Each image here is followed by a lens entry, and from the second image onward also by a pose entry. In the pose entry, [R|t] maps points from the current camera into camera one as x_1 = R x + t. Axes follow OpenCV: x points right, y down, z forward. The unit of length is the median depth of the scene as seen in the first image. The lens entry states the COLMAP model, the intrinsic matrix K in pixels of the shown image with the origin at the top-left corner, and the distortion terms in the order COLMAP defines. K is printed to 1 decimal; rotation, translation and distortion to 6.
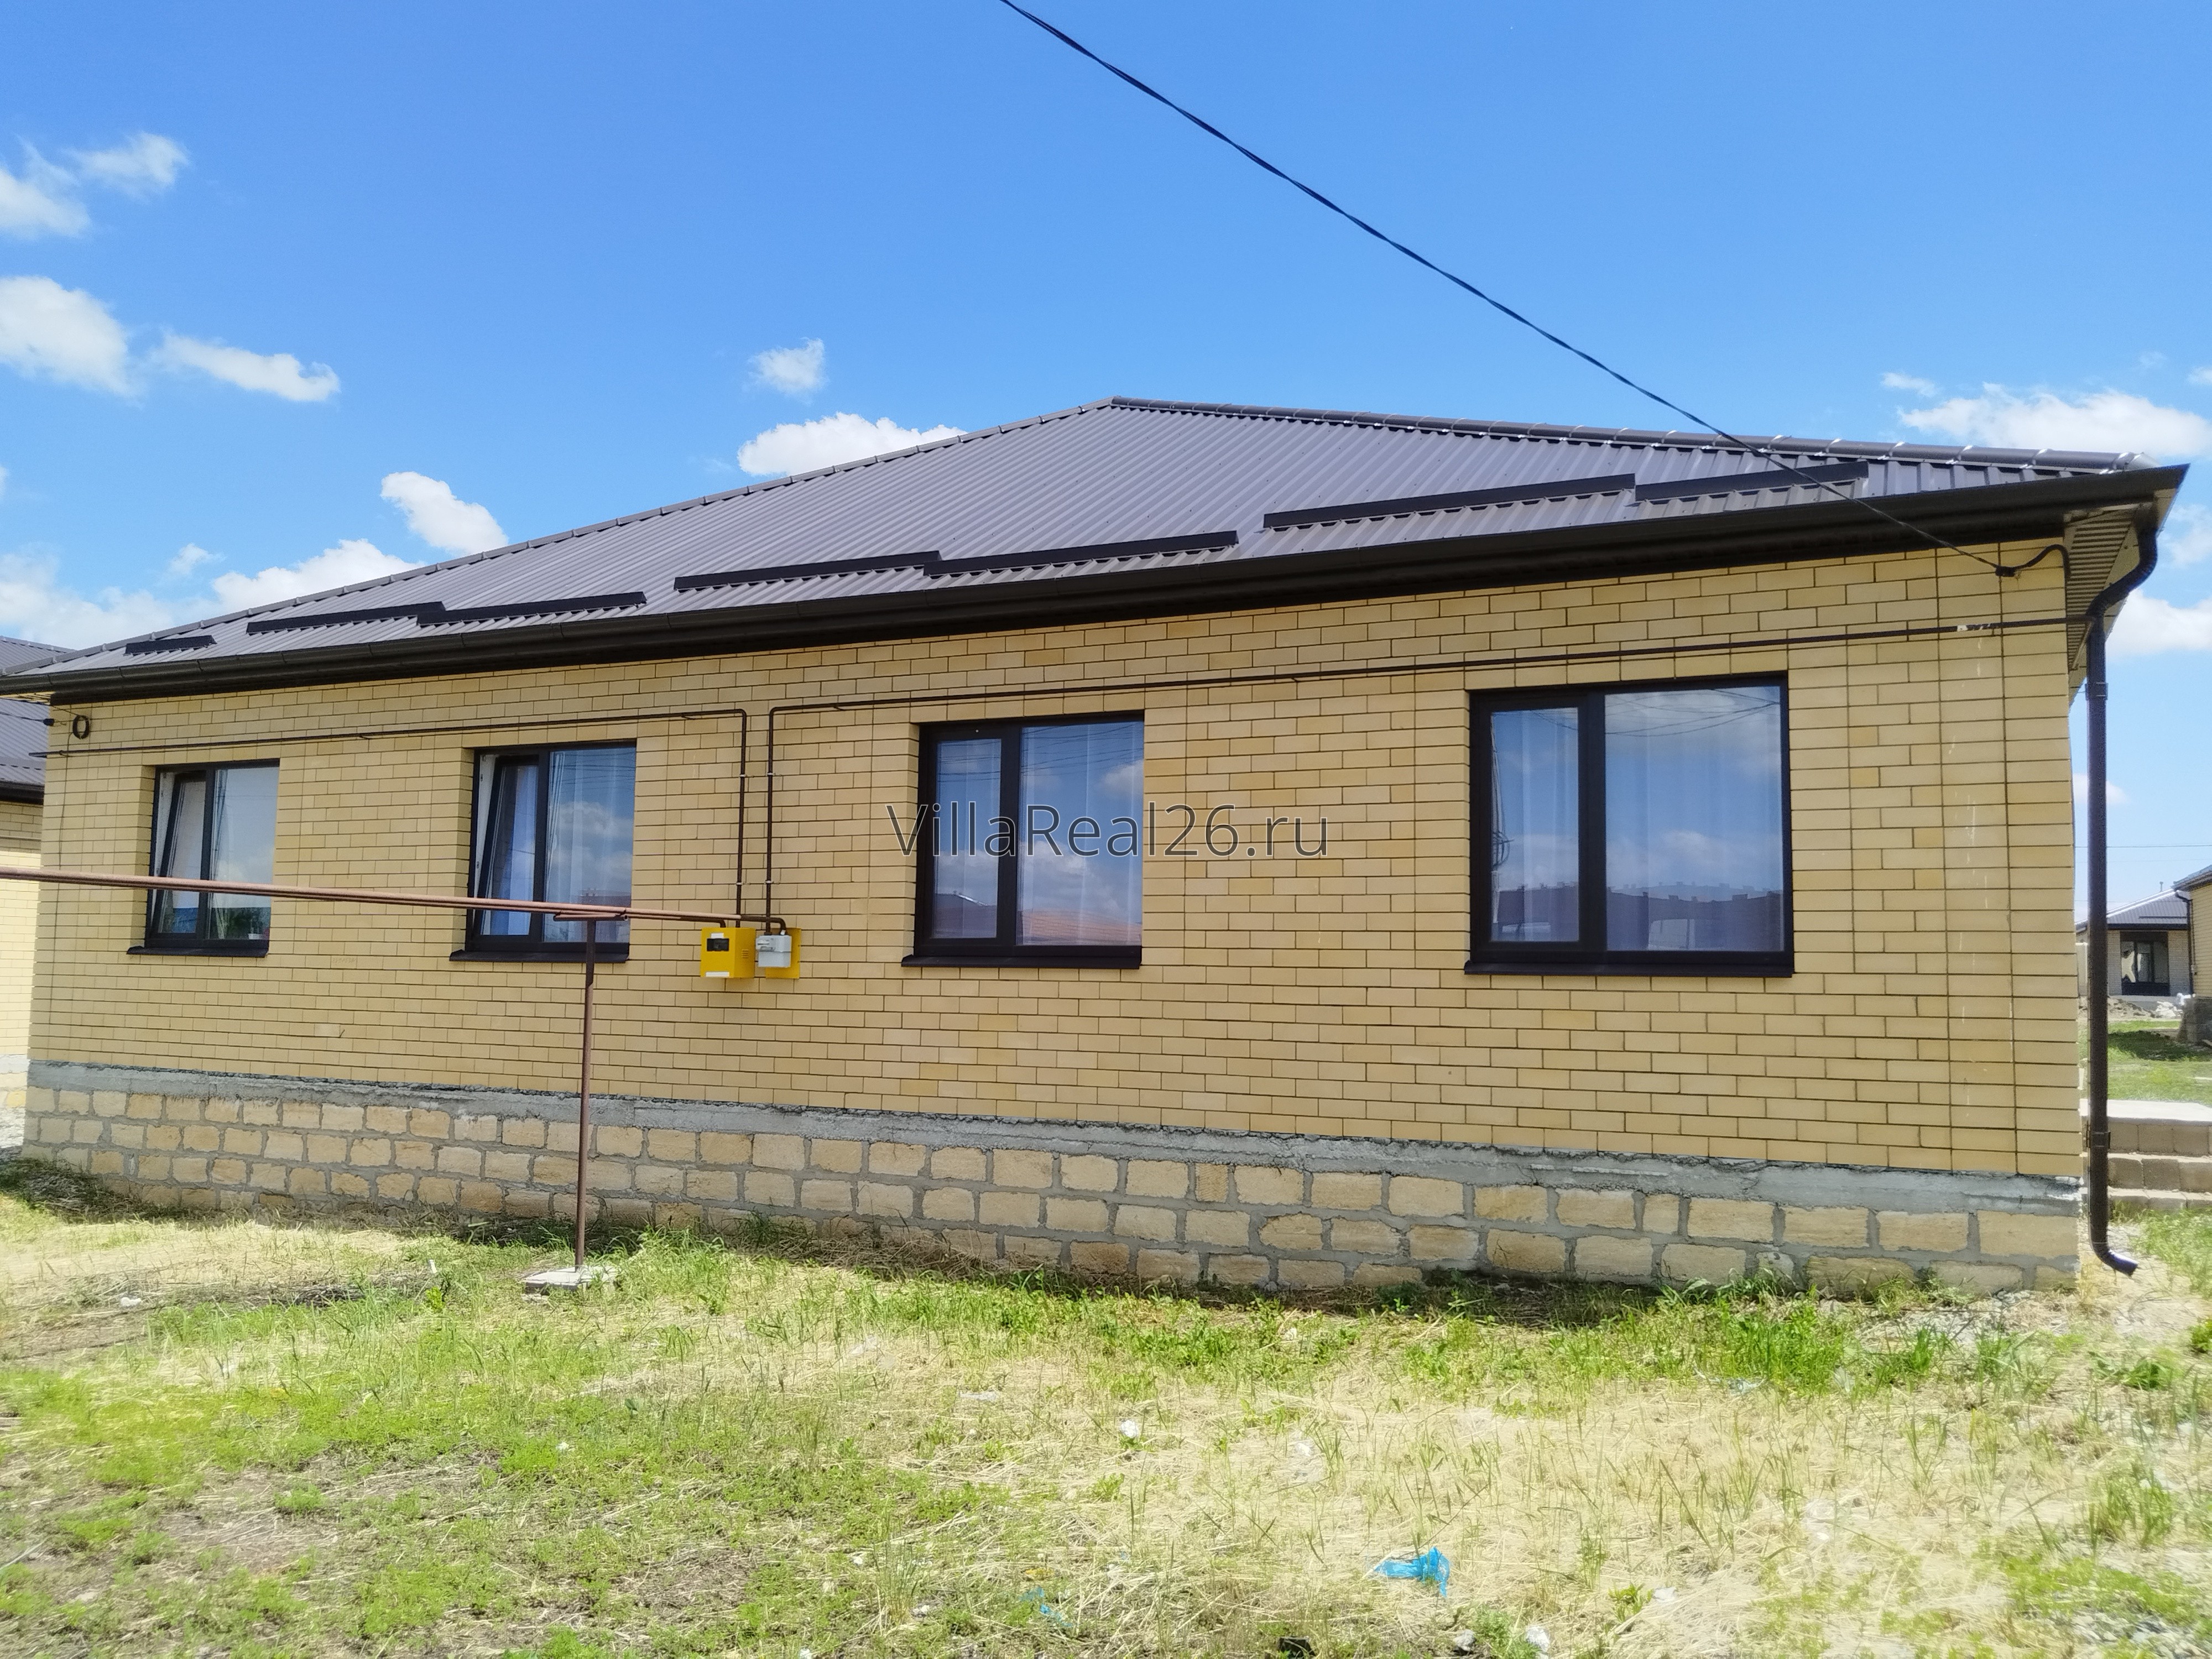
lens RADIAL K [[1719.2, 0, 1126.3], [0, 1719.2, 823.1], [0, 0, 1]] dist [0.010668, -0.022291]
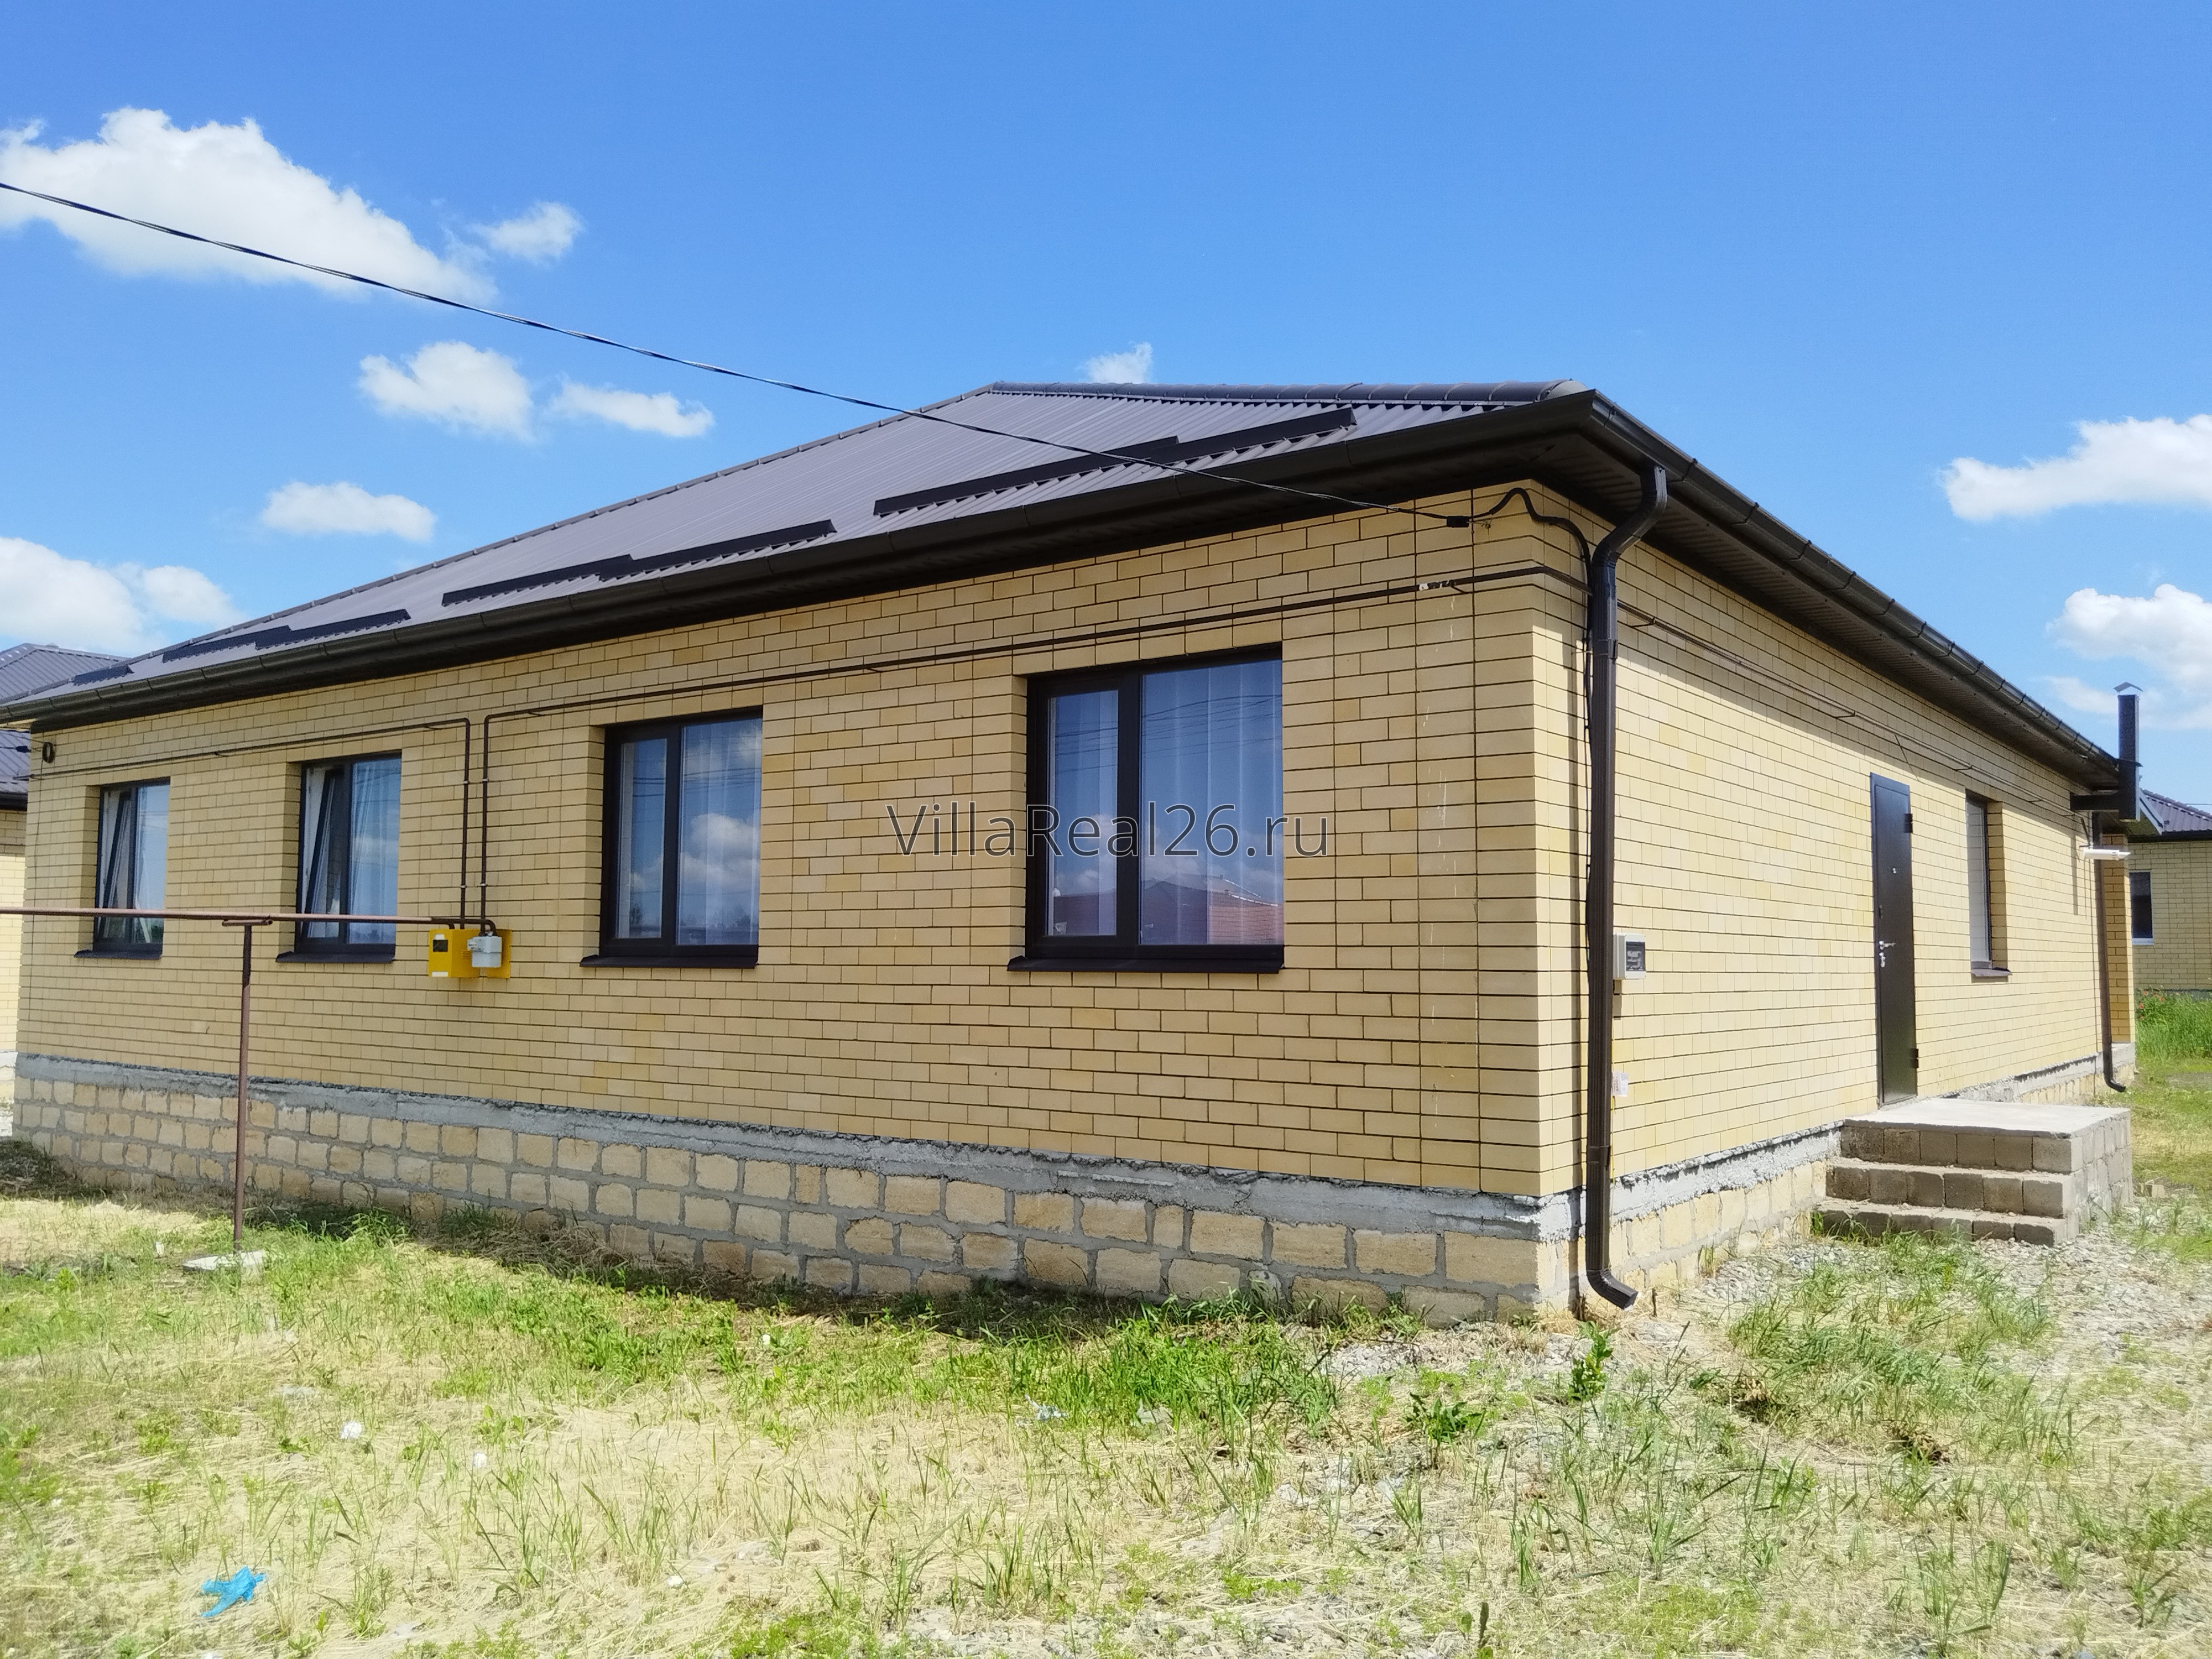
lens RADIAL K [[1719.2, 0, 1113.6], [0, 1719.2, 837.6], [0, 0, 1]] dist [0.010668, -0.022291]
pose [[0.980918, -0.019932, -0.193396, 0.416473], [0.022297, 0.999701, 0.010060, 0.004651], [0.193138, -0.014180, 0.981069, 0.069571]]
